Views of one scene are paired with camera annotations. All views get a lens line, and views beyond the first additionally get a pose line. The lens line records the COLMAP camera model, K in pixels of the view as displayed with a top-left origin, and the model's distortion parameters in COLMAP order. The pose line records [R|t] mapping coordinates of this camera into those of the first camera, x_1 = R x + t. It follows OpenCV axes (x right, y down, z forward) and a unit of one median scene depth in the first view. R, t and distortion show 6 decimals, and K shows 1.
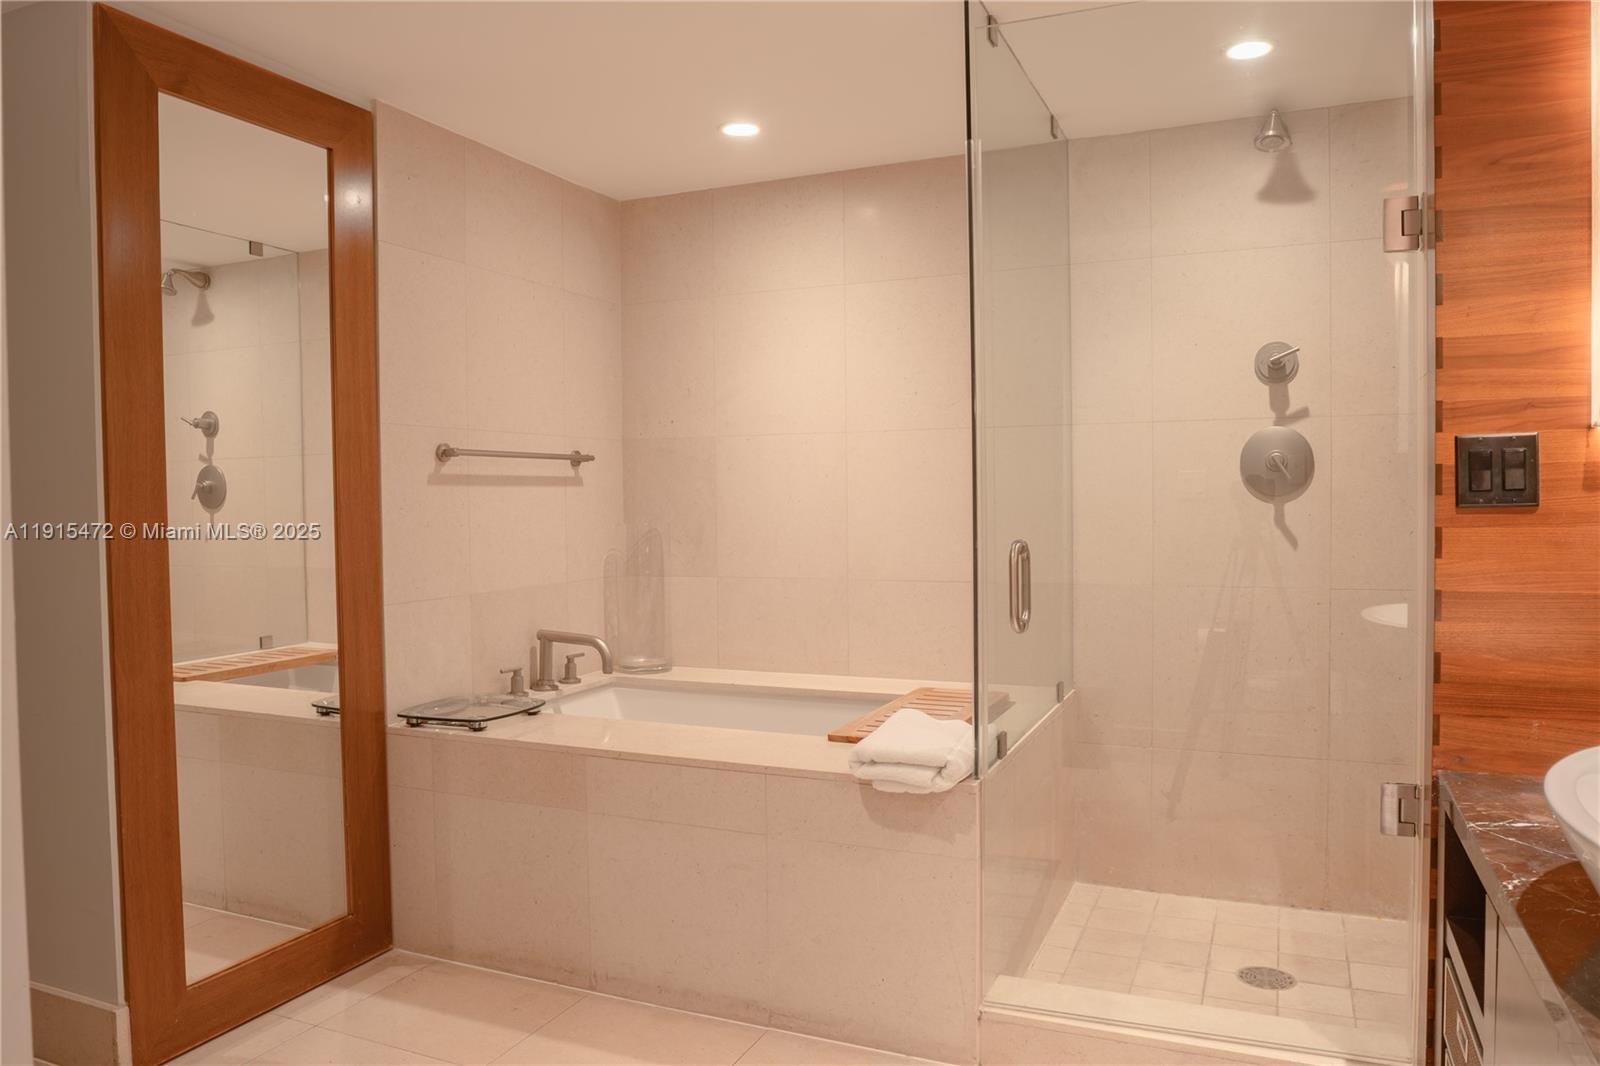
lens RADIAL K [[1109.4, 0, 800.0], [0, 1109.4, 533.0], [0, 0, 1]] dist [-0.073579, 0.037838]
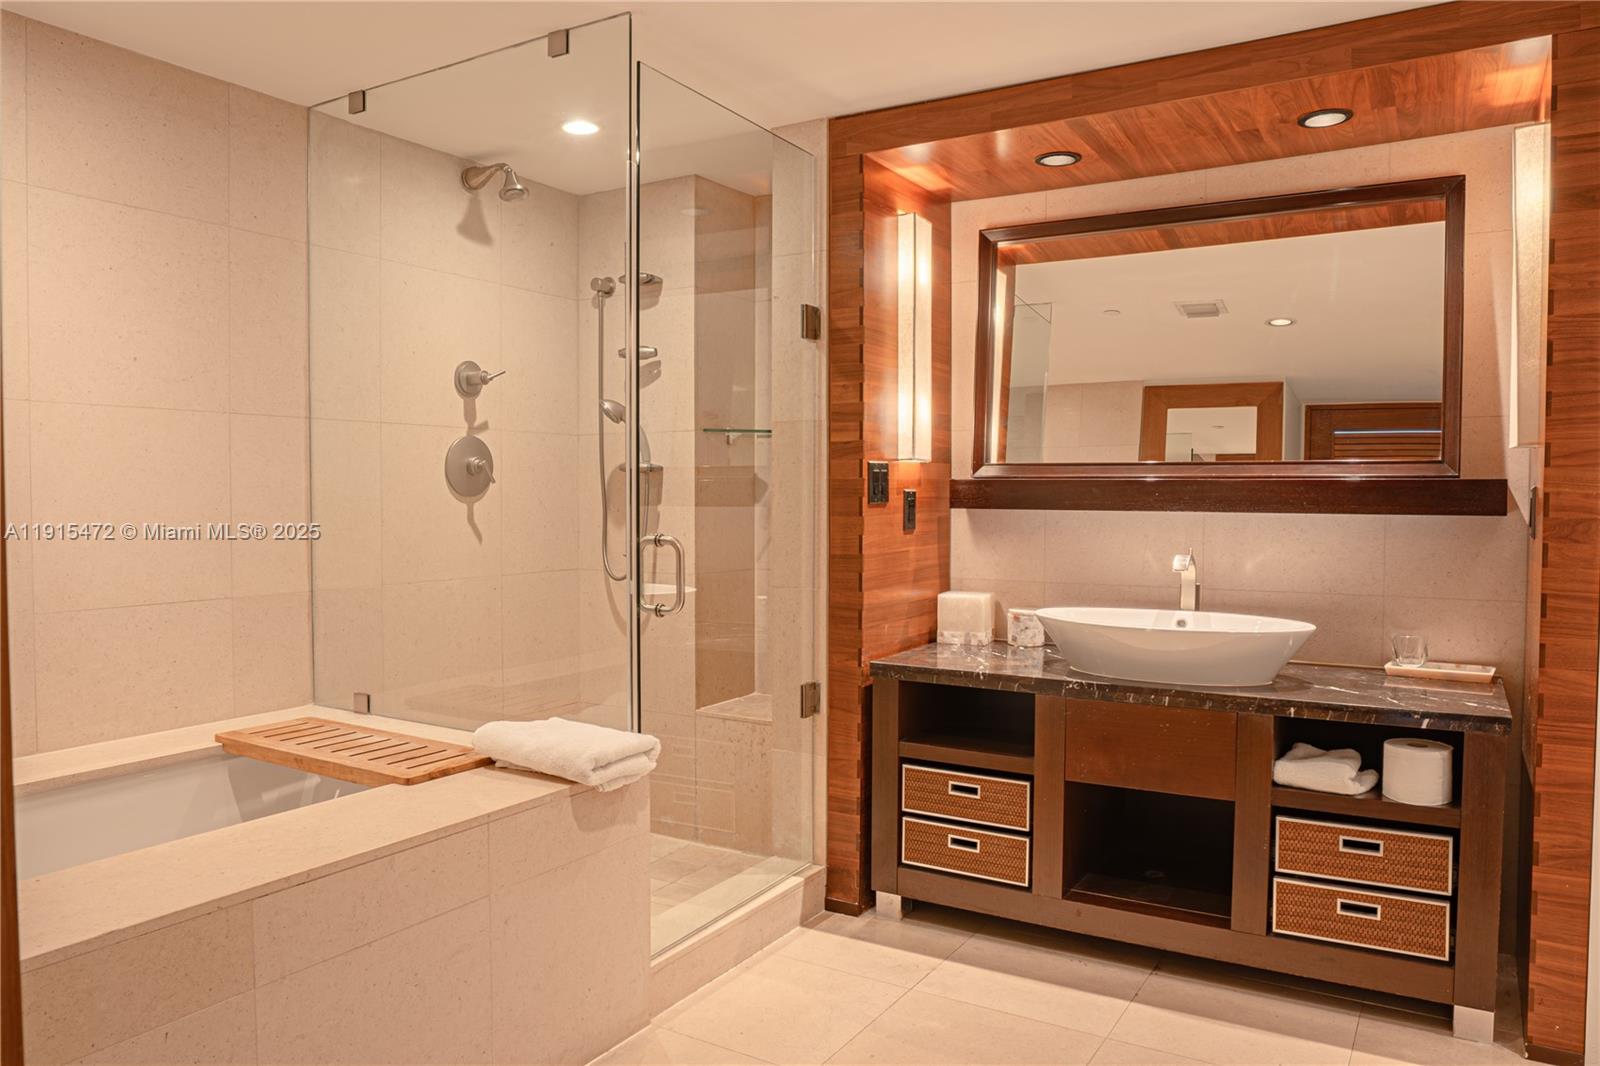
lens RADIAL K [[1109.4, 0, 800.0], [0, 1109.4, 533.0], [0, 0, 1]] dist [-0.073579, 0.037838]
pose [[0.123895, -0.020696, 0.992080, -0.654039], [0.028206, 0.999452, 0.017328, -0.006717], [-0.991894, 0.025835, 0.124410, 0.524045]]
